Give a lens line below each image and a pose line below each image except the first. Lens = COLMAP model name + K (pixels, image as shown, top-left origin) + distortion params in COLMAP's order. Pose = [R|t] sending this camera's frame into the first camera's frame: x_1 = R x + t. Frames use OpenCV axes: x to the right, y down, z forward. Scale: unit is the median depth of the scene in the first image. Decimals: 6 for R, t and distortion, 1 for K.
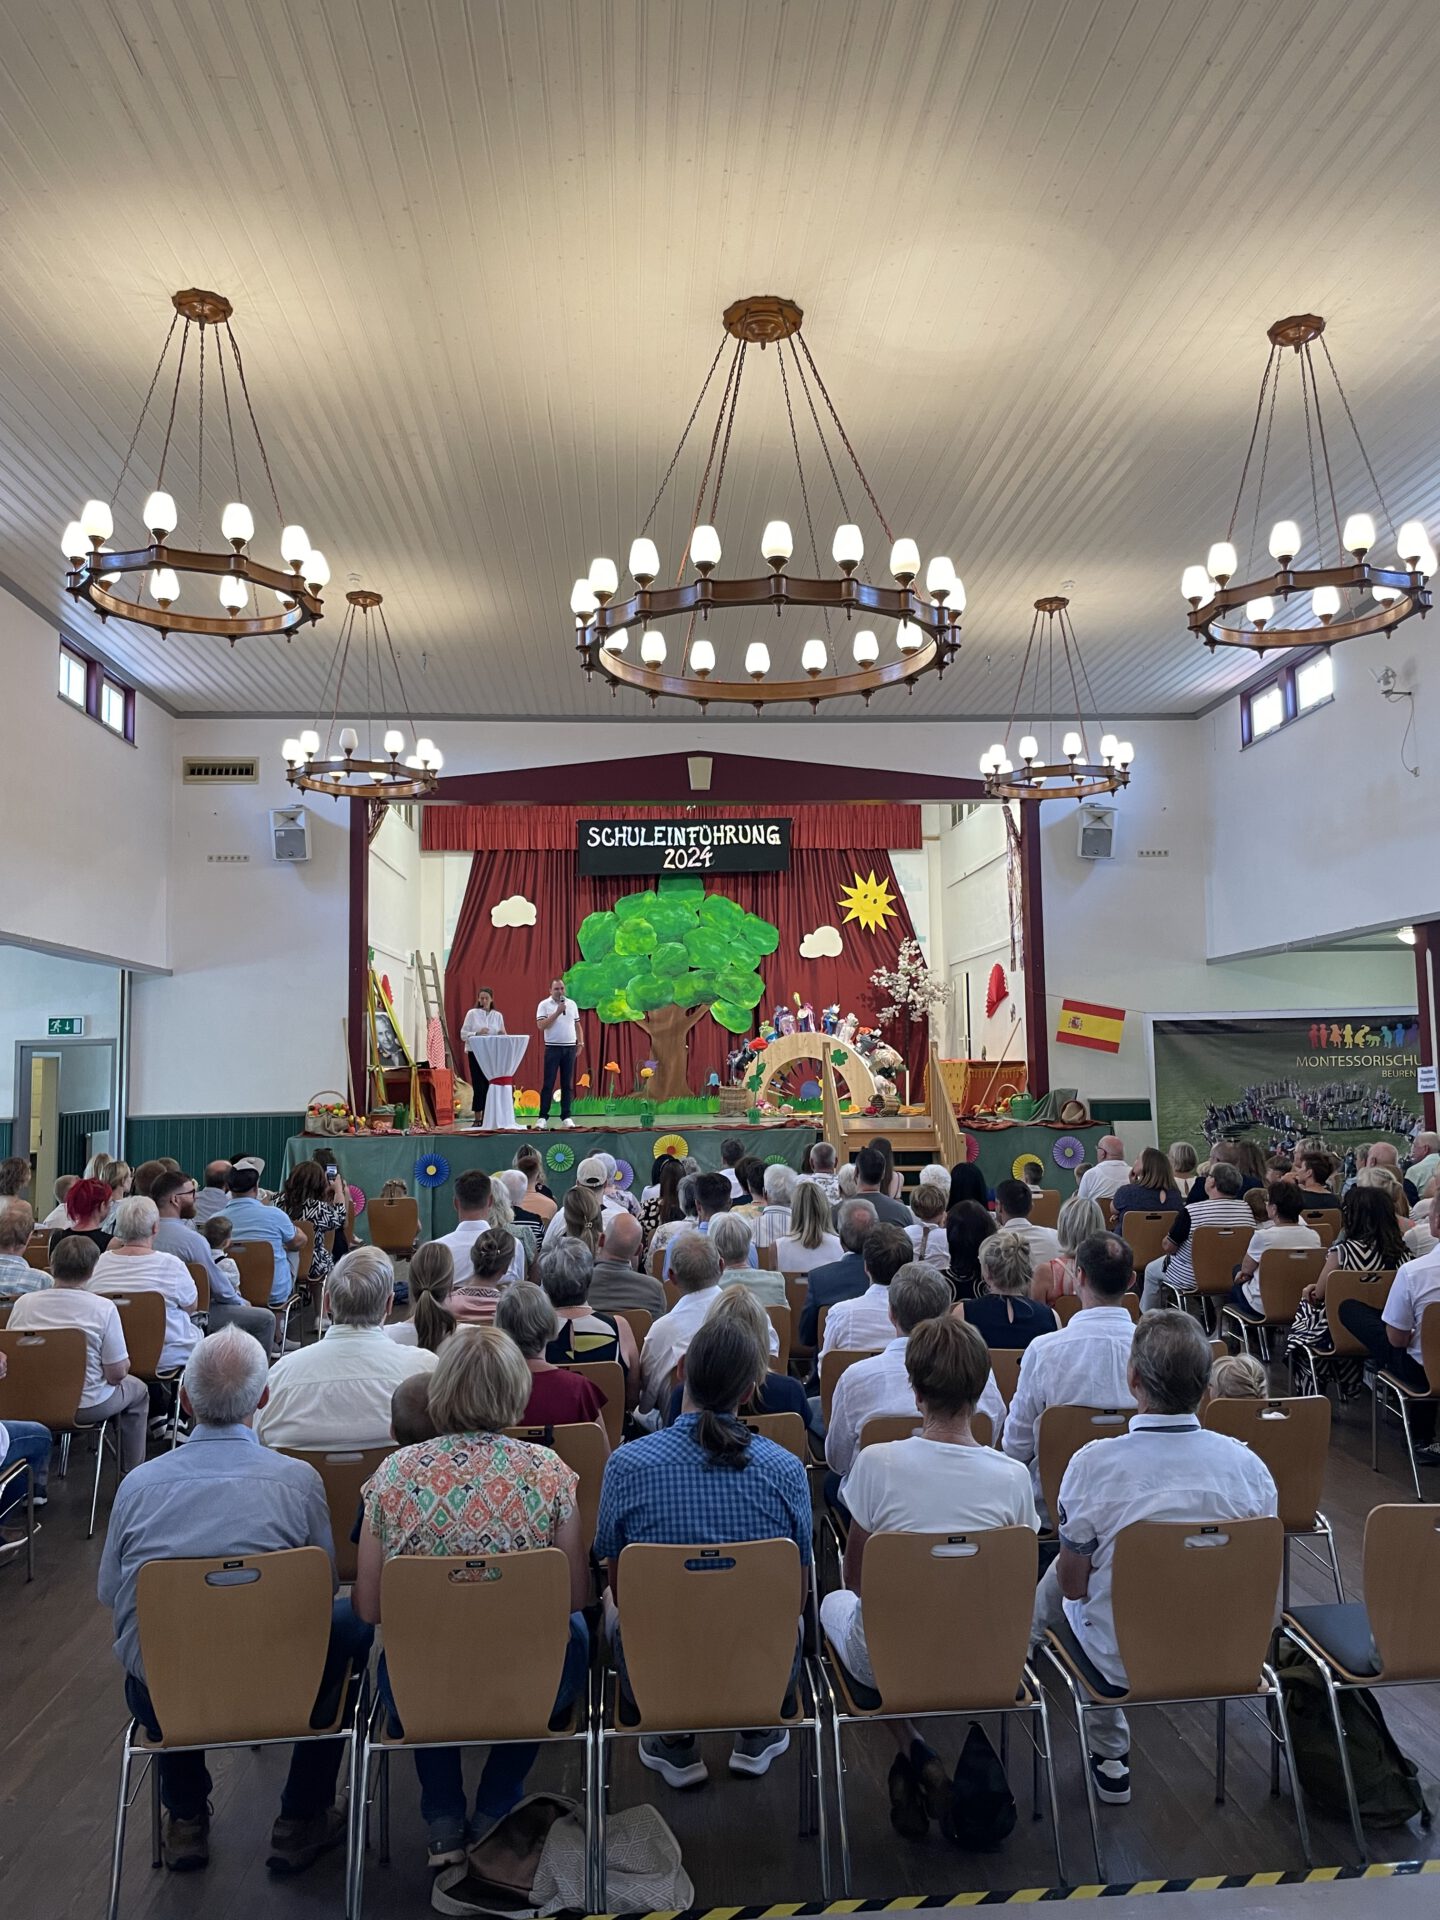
lens RADIAL K [[1428.2, 0, 739.1], [0, 1428.2, 947.0], [0, 0, 1]] dist [0.014972, 0.003242]
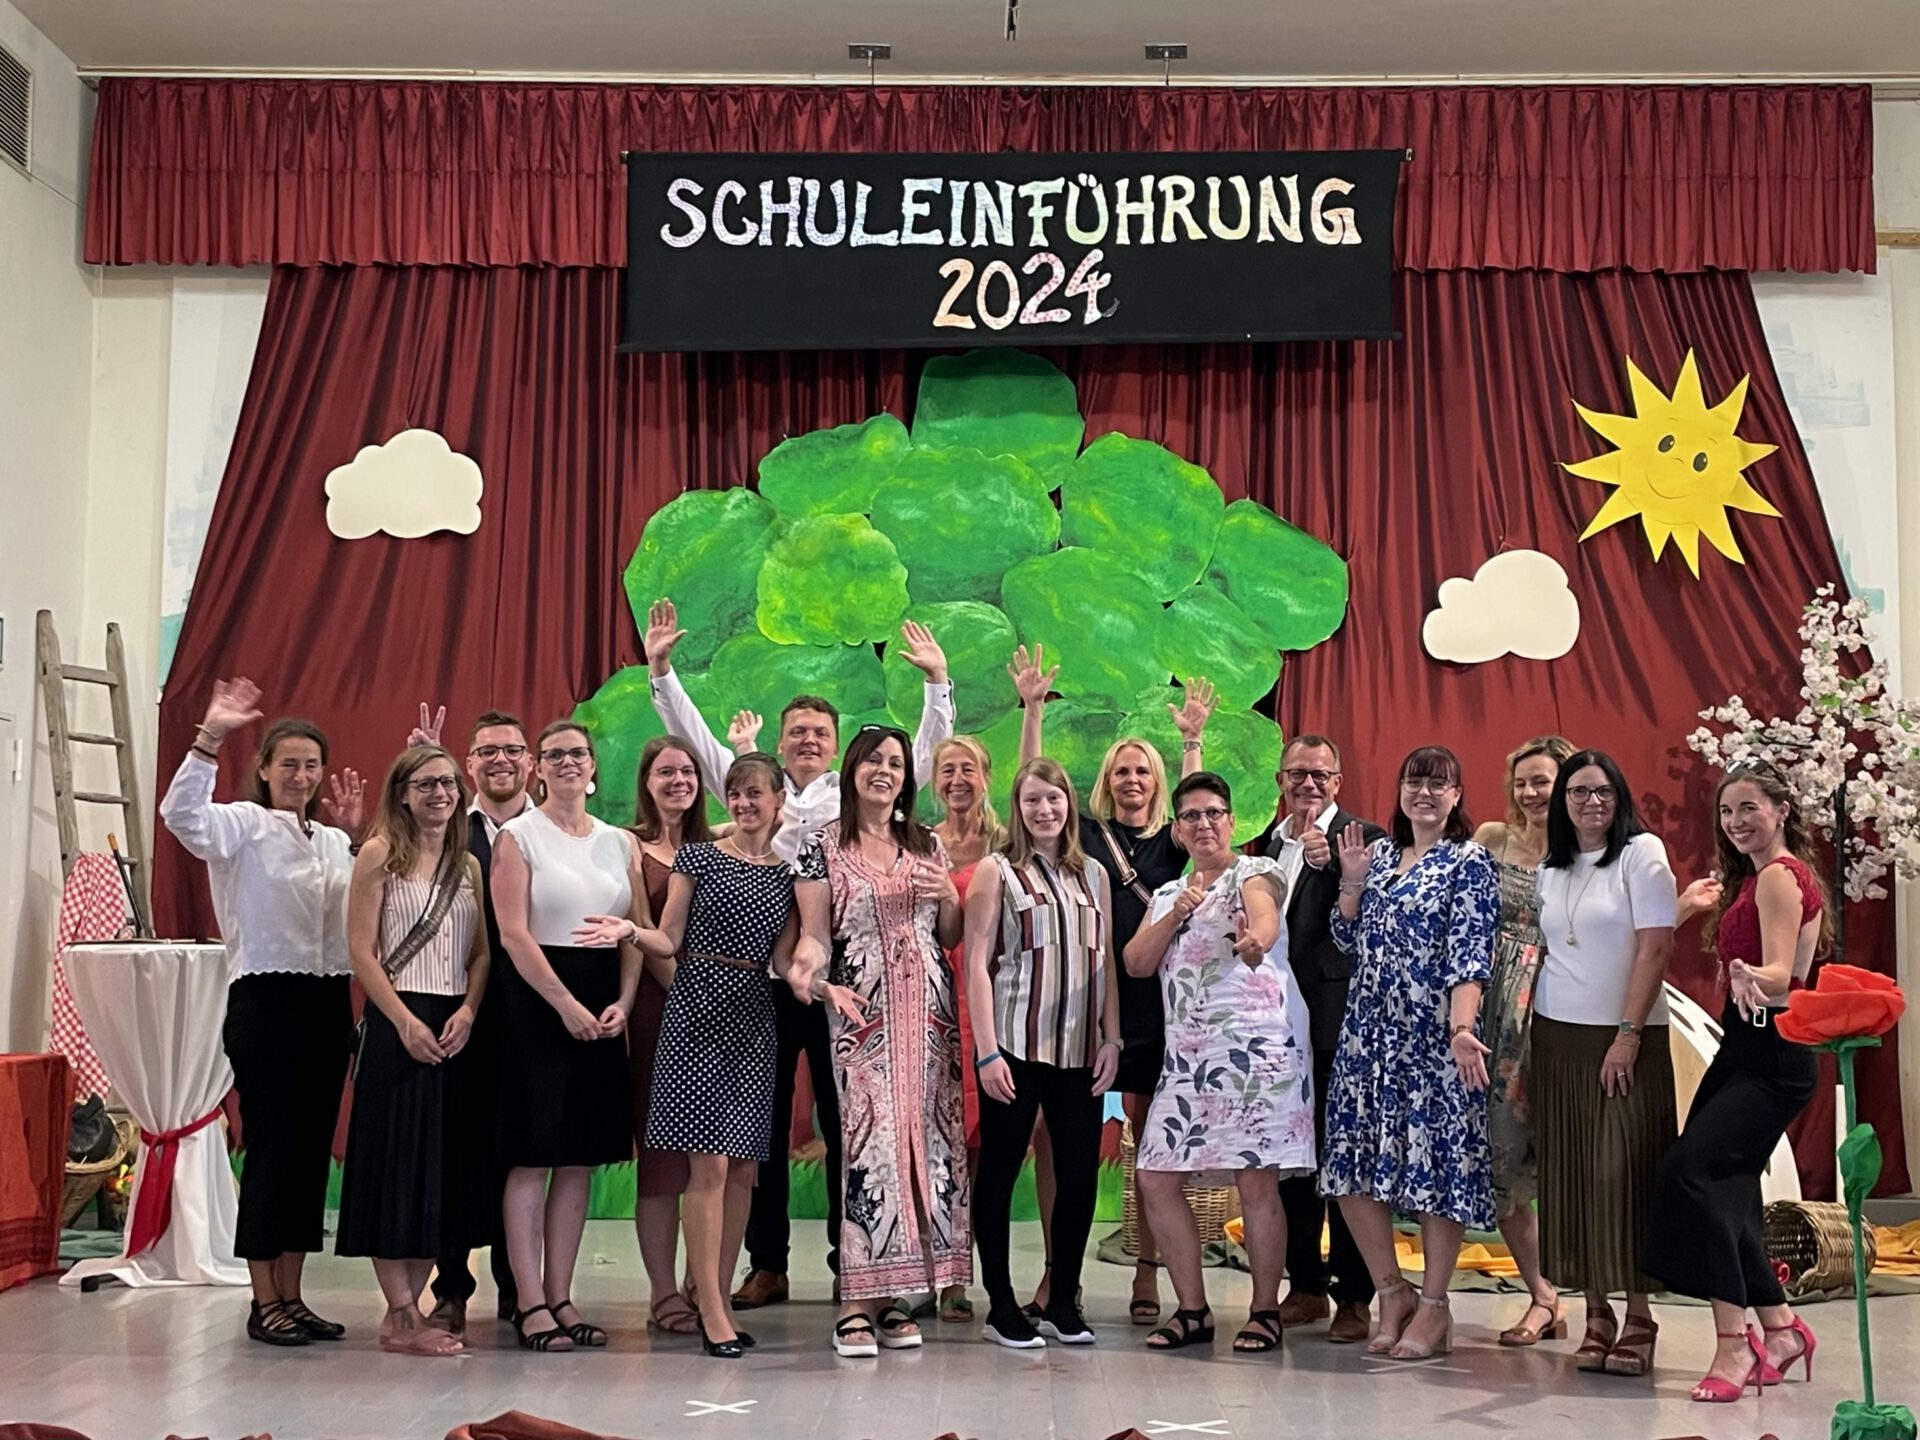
lens RADIAL K [[2552.8, 0, 963.6], [0, 2552.8, 774.6], [0, 0, 1]] dist [0.032613, 0.000000]
pose [[0.996573, 0.014146, -0.081497, -0.005495], [-0.013910, 0.999897, 0.003469, 0.029006], [0.081538, -0.002323, 0.996668, 0.503269]]
